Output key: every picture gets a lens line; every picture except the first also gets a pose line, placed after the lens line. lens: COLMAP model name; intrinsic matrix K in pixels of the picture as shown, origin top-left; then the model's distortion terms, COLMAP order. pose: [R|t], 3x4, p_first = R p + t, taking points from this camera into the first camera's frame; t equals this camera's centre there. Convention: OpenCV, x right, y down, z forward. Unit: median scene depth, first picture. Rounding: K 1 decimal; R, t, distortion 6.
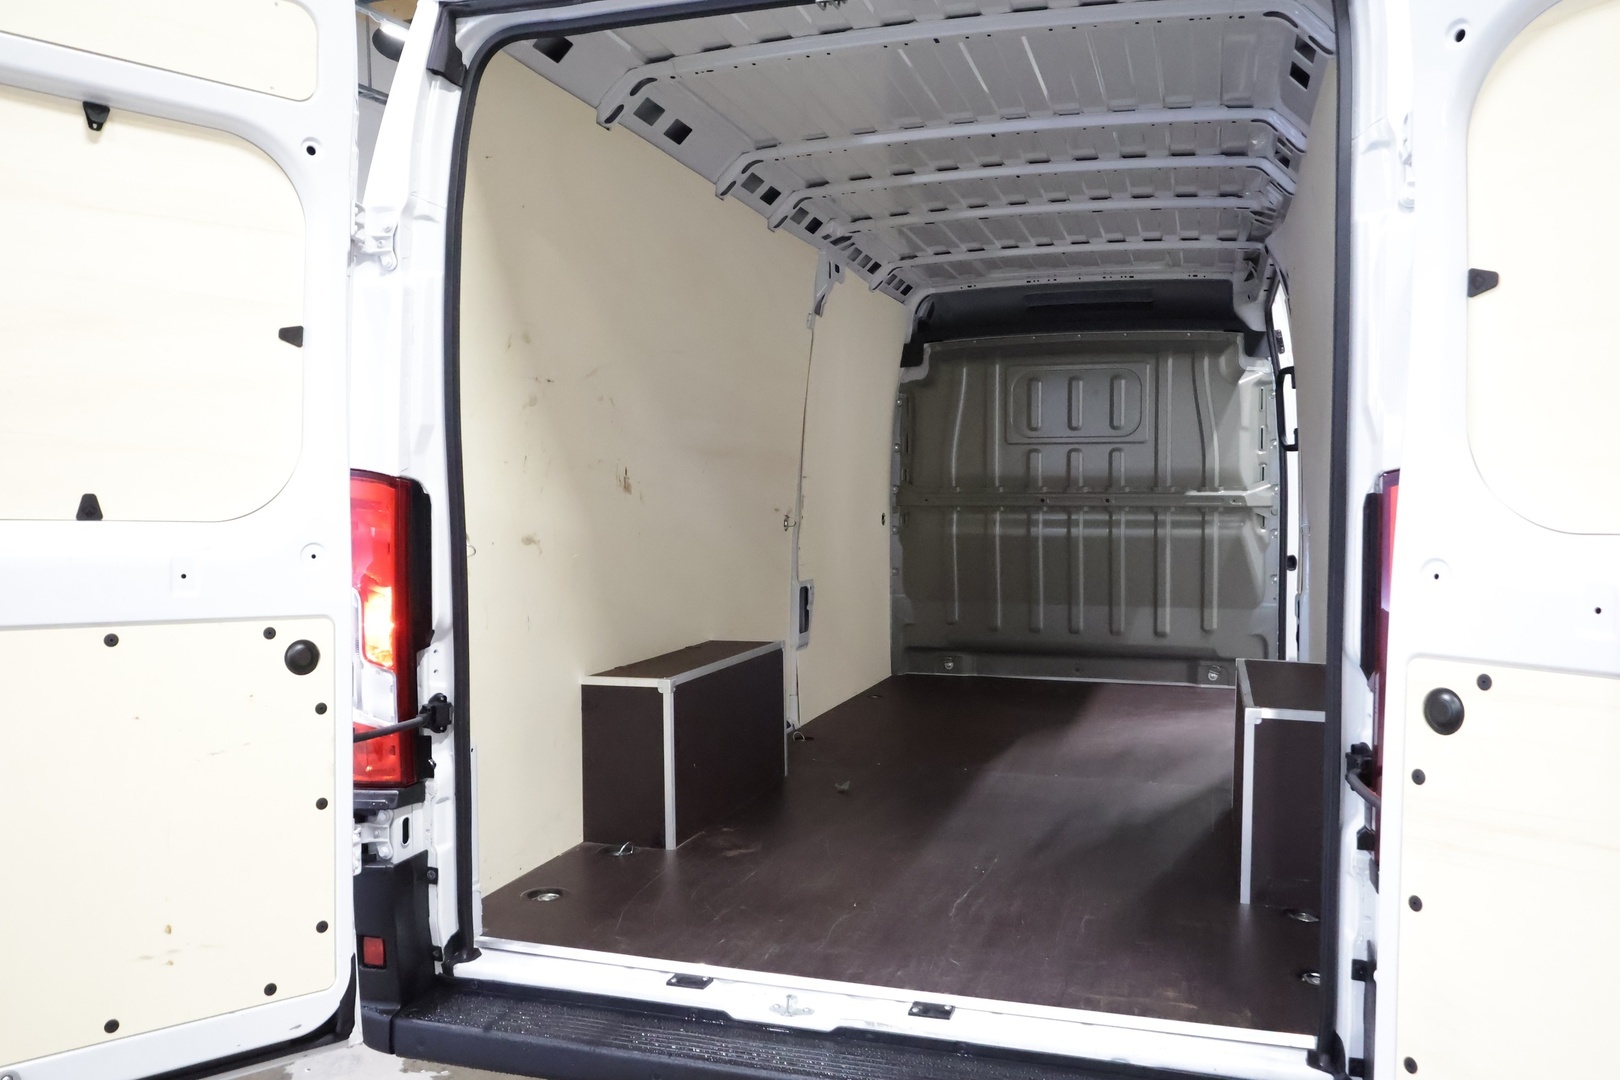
lens RADIAL K [[1231.4, 0, 815.9], [0, 1231.4, 541.7], [0, 0, 1]] dist [-0.004773, -0.000075]
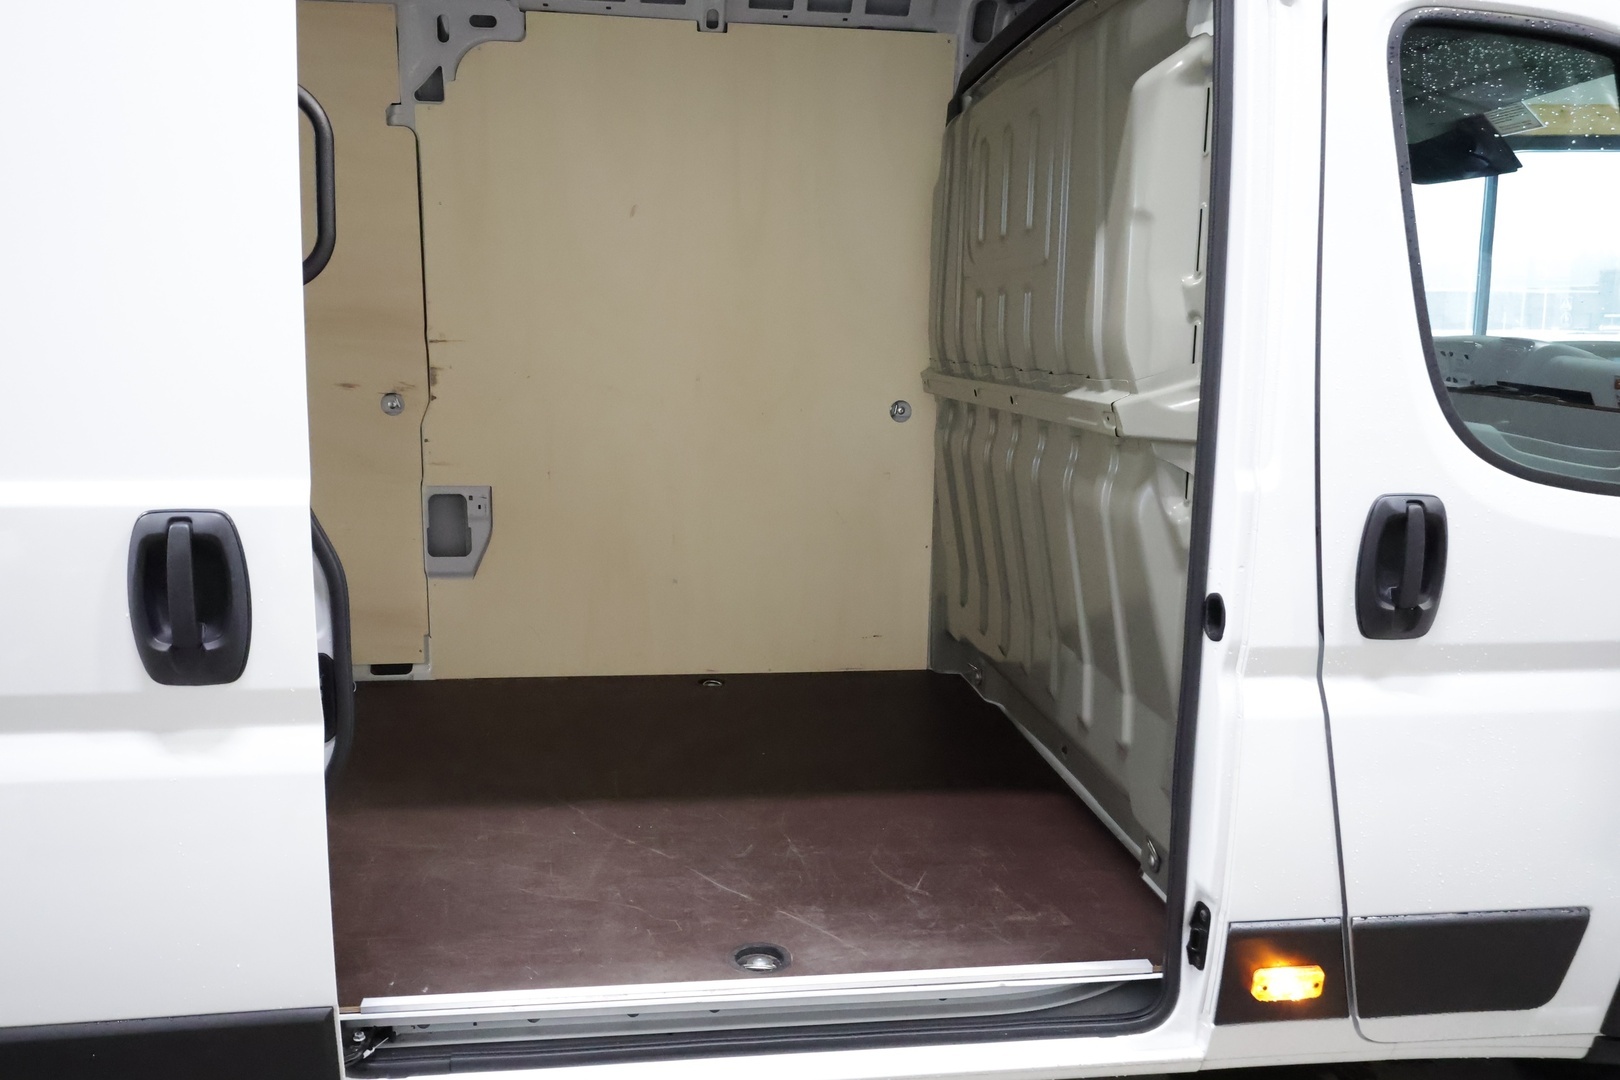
lens RADIAL K [[1231.4, 0, 815.9], [0, 1231.4, 541.7], [0, 0, 1]] dist [-0.004773, -0.000075]
pose [[0.414067, 0.152511, -0.897379, 1.259395], [-0.055351, 0.988258, 0.142416, -0.087533], [0.908562, -0.009299, 0.417646, 1.502036]]
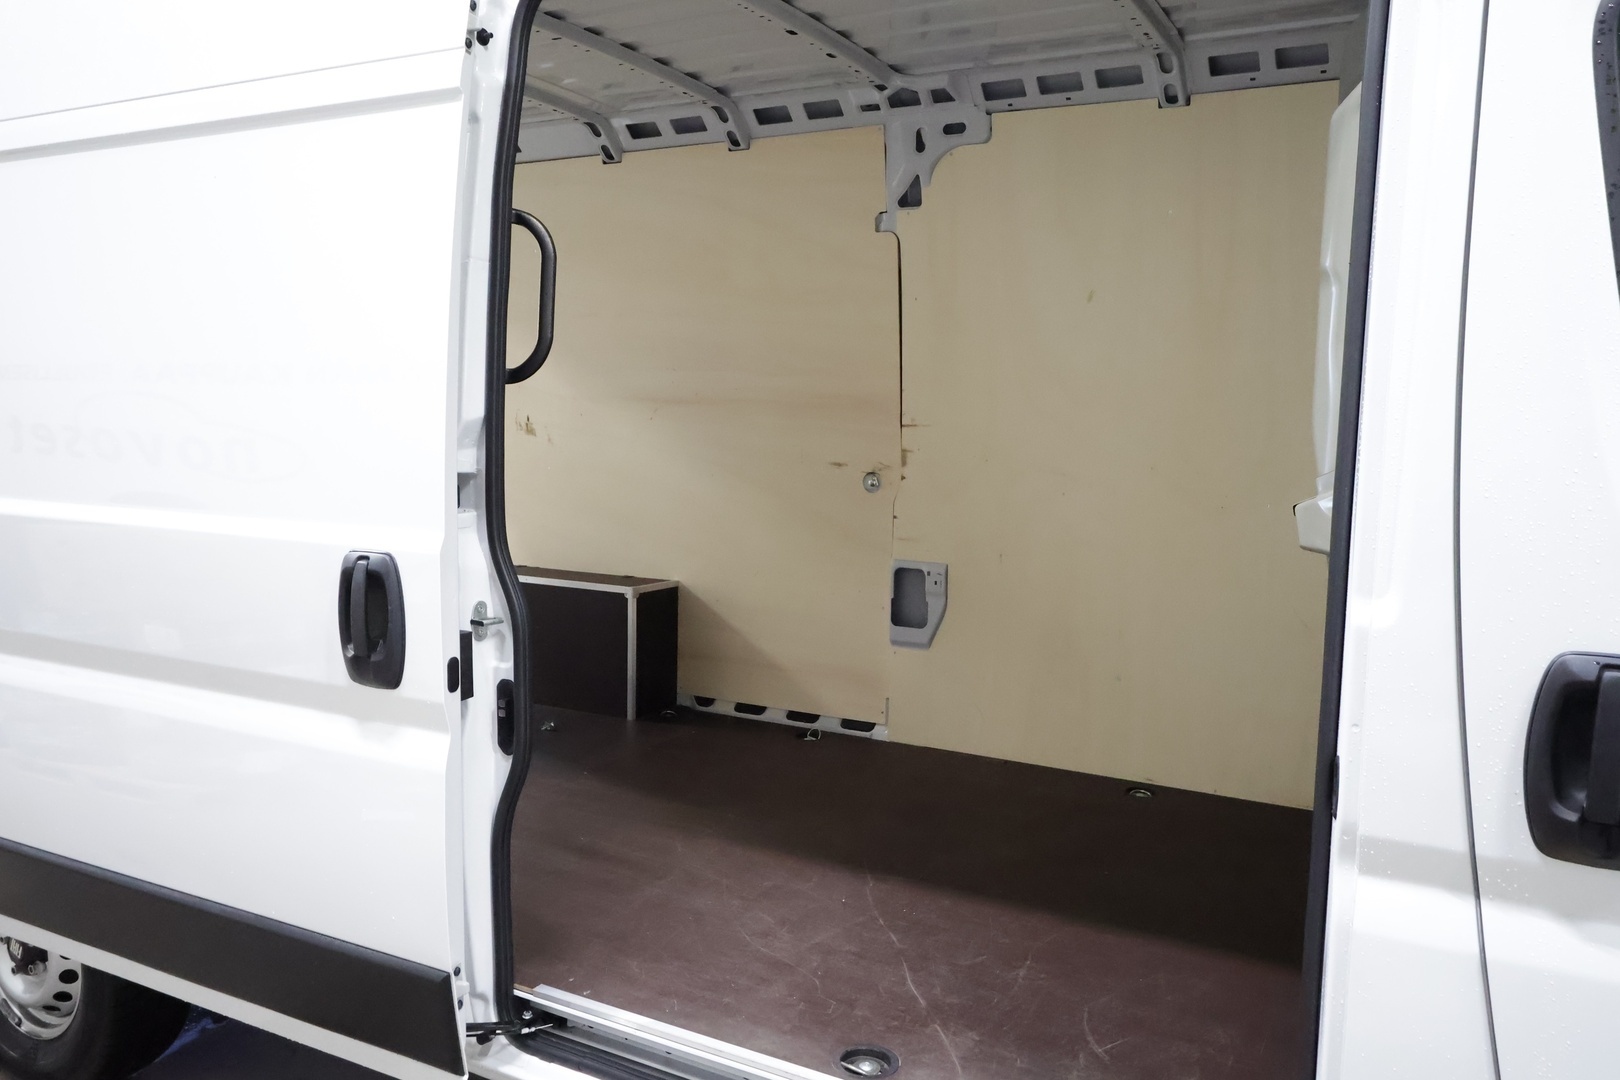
lens RADIAL K [[1231.4, 0, 815.9], [0, 1231.4, 541.7], [0, 0, 1]] dist [-0.004773, -0.000075]
pose [[-0.206177, 0.097421, -0.973653, 1.287478], [-0.064115, 0.991548, 0.112788, -0.108238], [0.976412, 0.085680, -0.198188, 1.842411]]
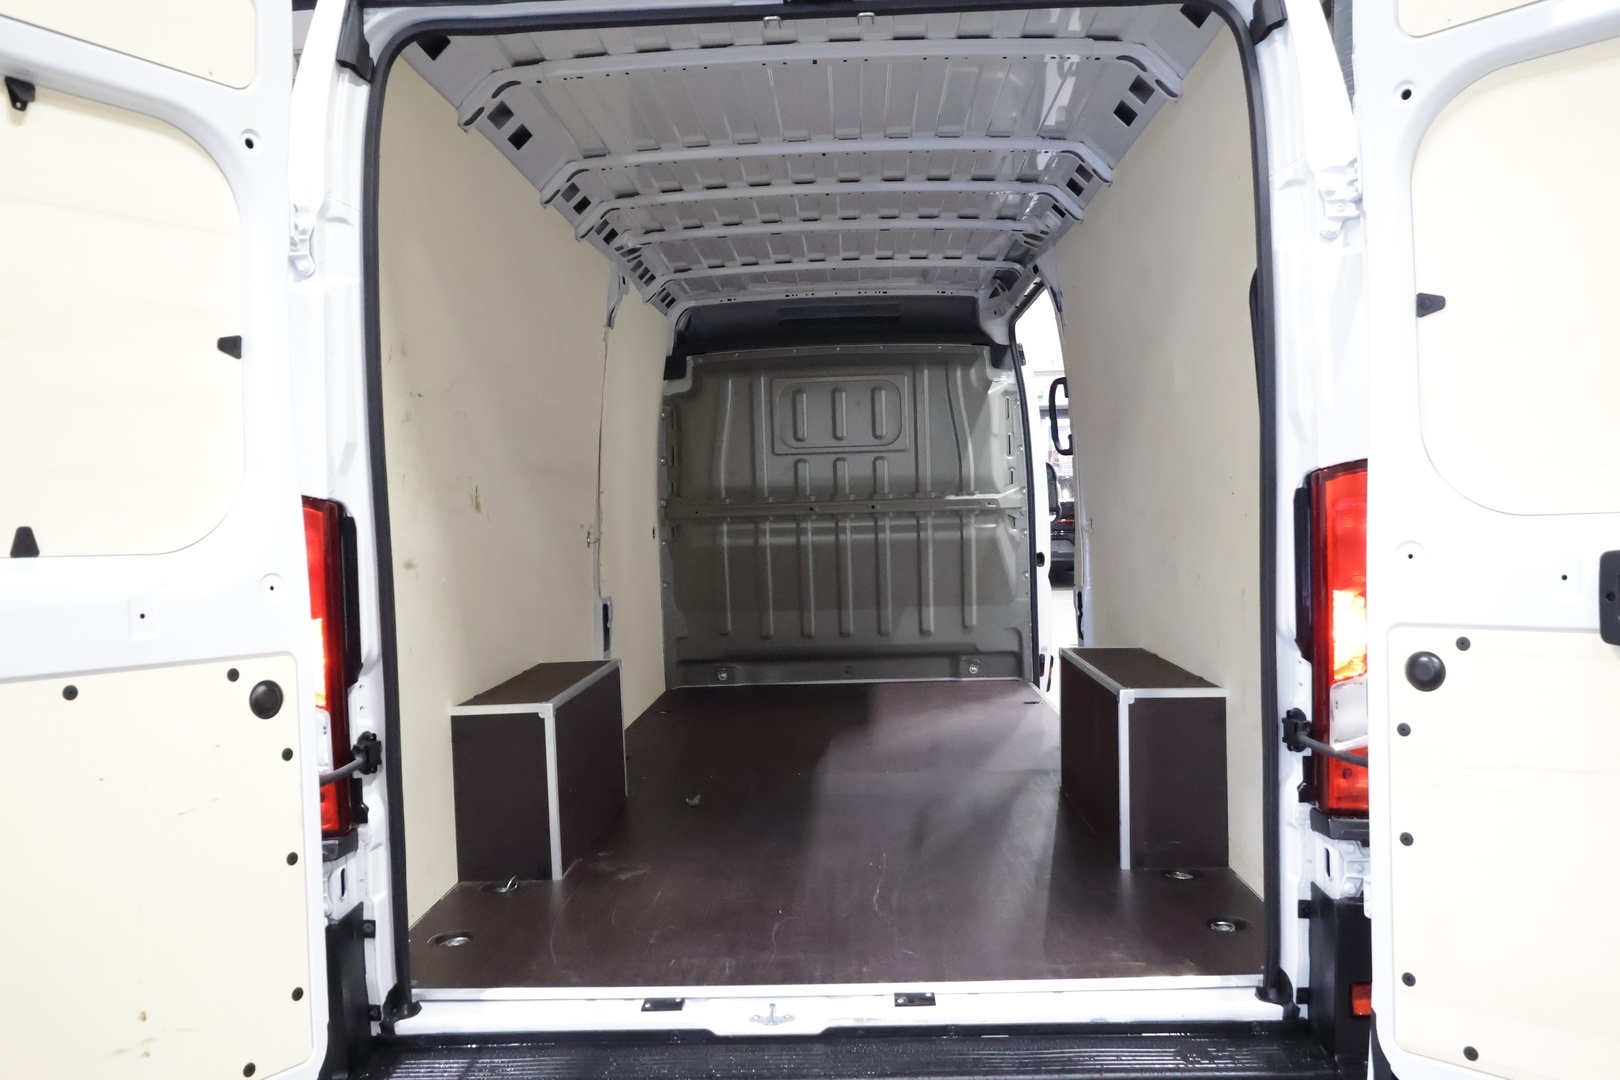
lens RADIAL K [[1240.7, 0, 810.0], [0, 1240.7, 540.0], [0, 0, 1]] dist [-0.007010, 0.005639]
pose [[0.965003, -0.037131, 0.259598, -0.175747], [0.040358, 0.999160, -0.007110, -0.000703], [-0.259116, 0.017338, 0.965691, 0.006869]]
